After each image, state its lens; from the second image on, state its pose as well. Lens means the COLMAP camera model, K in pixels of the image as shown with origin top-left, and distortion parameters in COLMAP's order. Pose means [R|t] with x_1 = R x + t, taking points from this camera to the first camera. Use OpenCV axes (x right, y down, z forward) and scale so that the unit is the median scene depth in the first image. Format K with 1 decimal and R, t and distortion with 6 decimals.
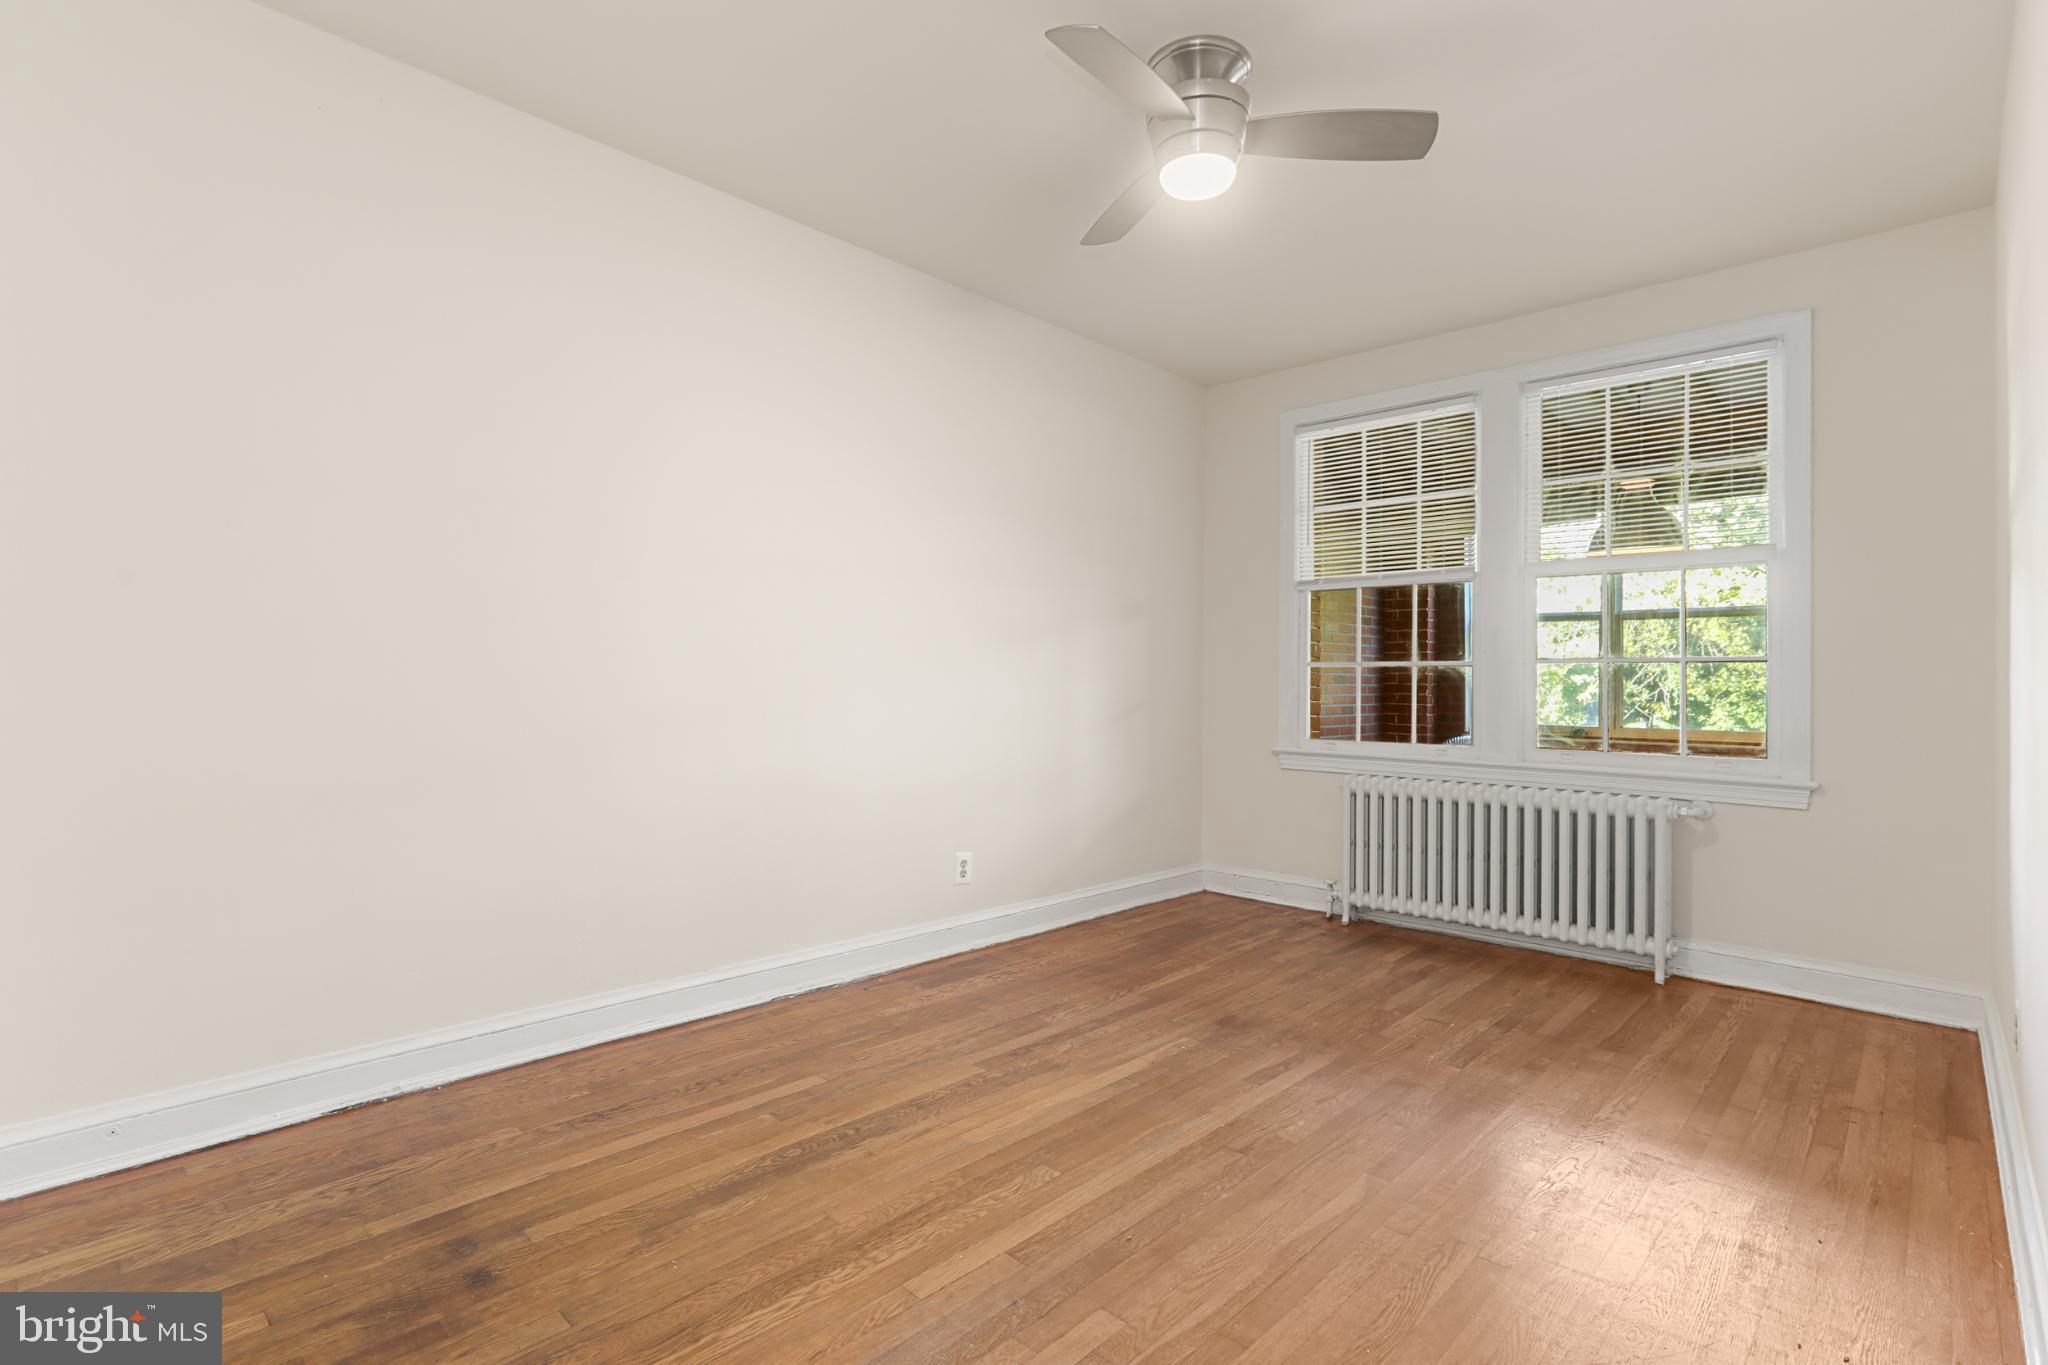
lens RADIAL K [[942.4, 0, 1024.0], [0, 942.4, 682.5], [0, 0, 1]] dist [-0.042284, 0.019005]
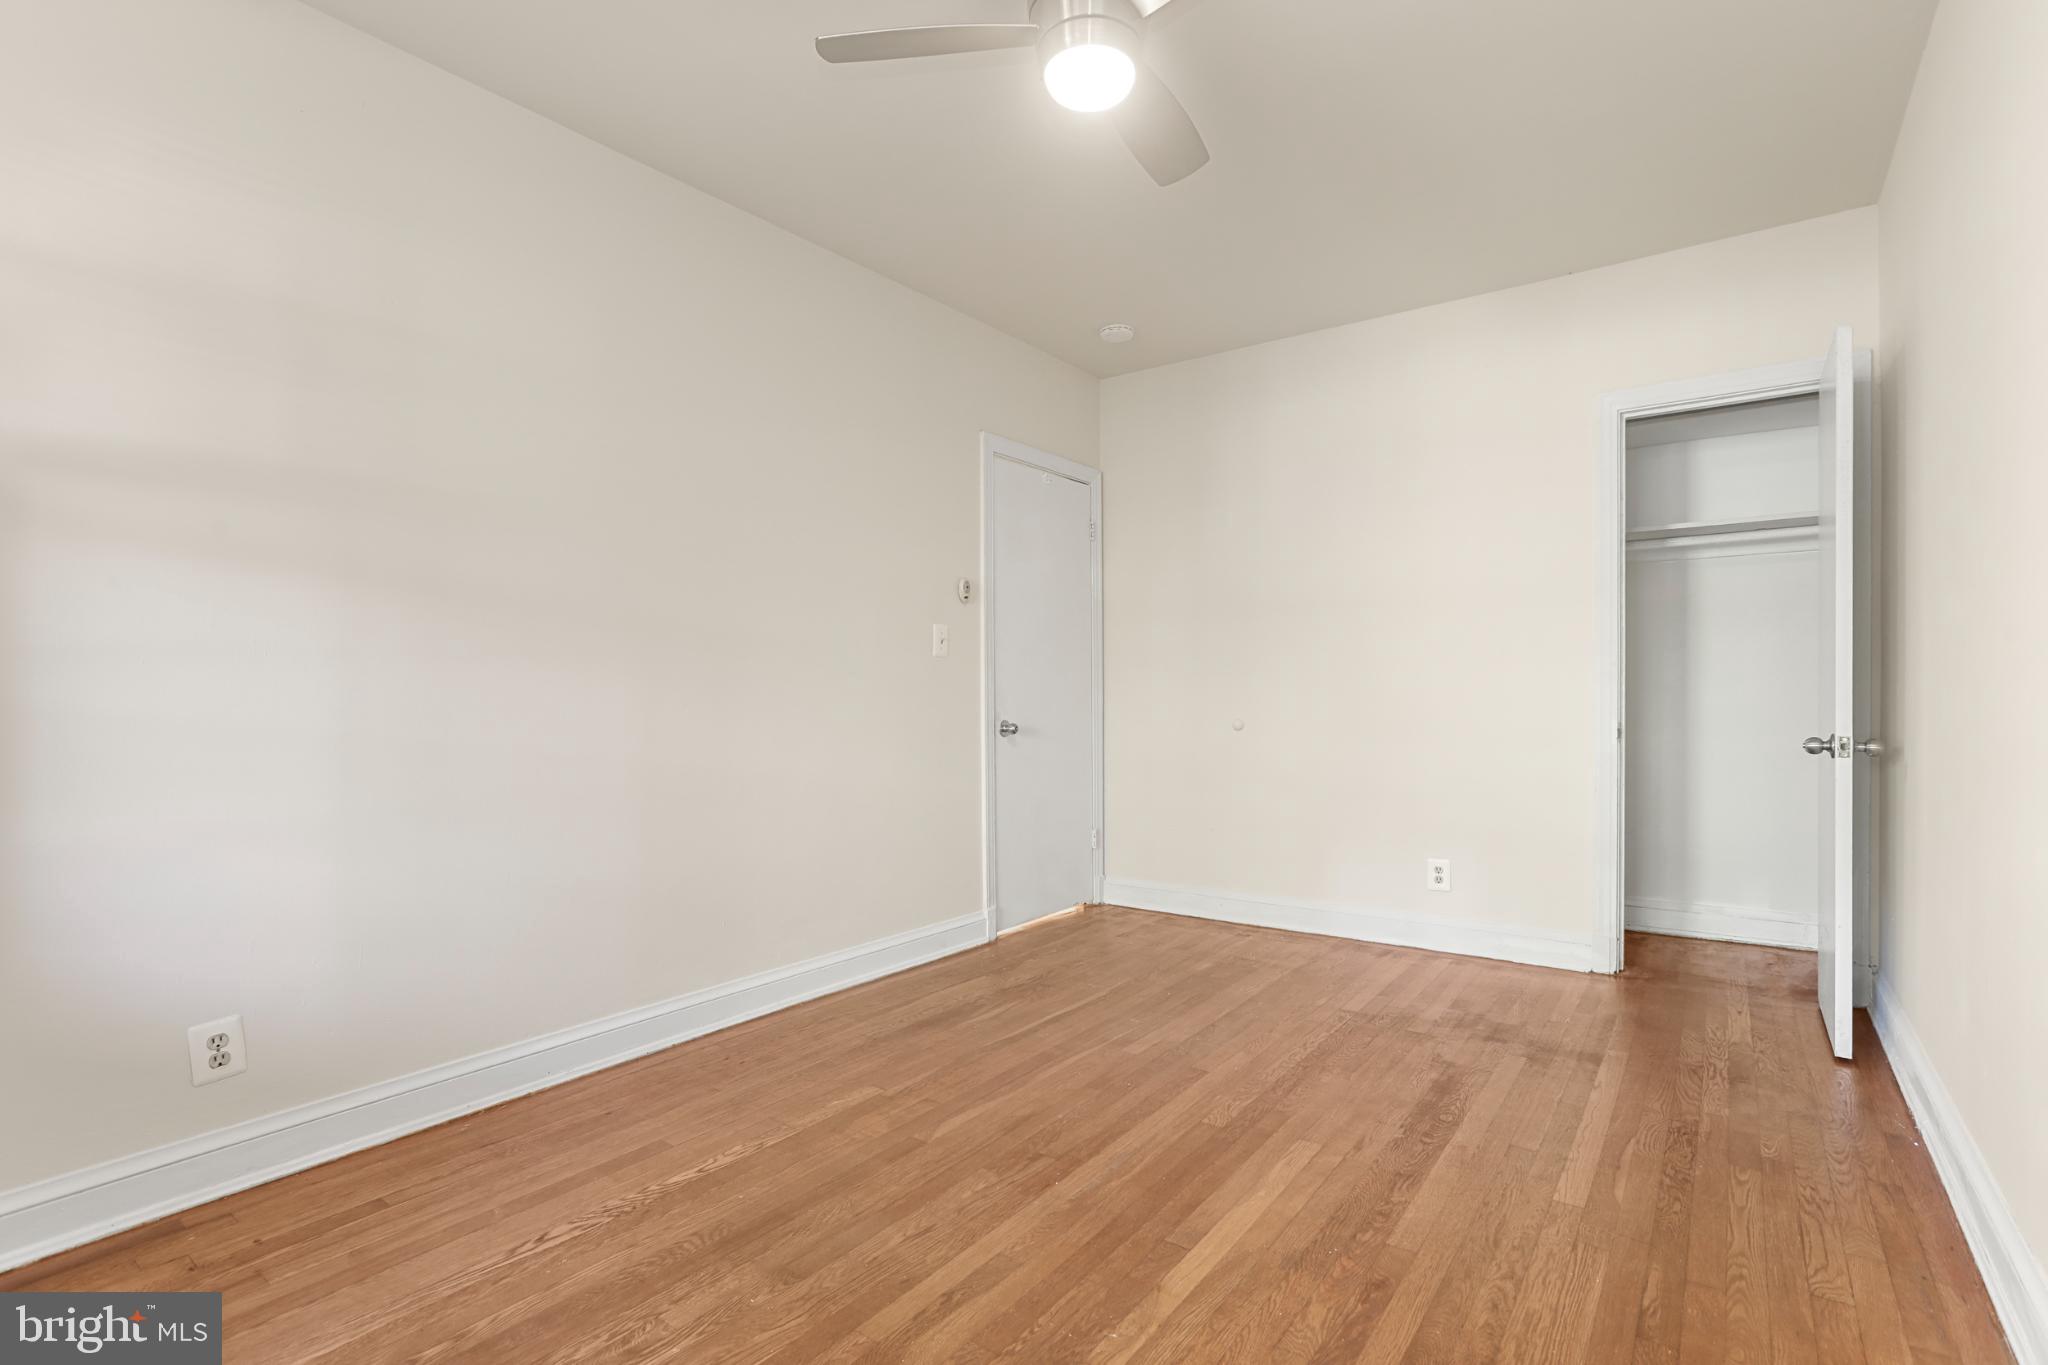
lens RADIAL K [[942.4, 0, 1024.0], [0, 942.4, 682.5], [0, 0, 1]] dist [-0.042284, 0.019005]
pose [[-0.990953, -0.007361, -0.134007, 0.375856], [-0.006557, 0.999958, -0.006442, 0.004021], [0.134048, -0.005505, -0.990959, 1.925796]]
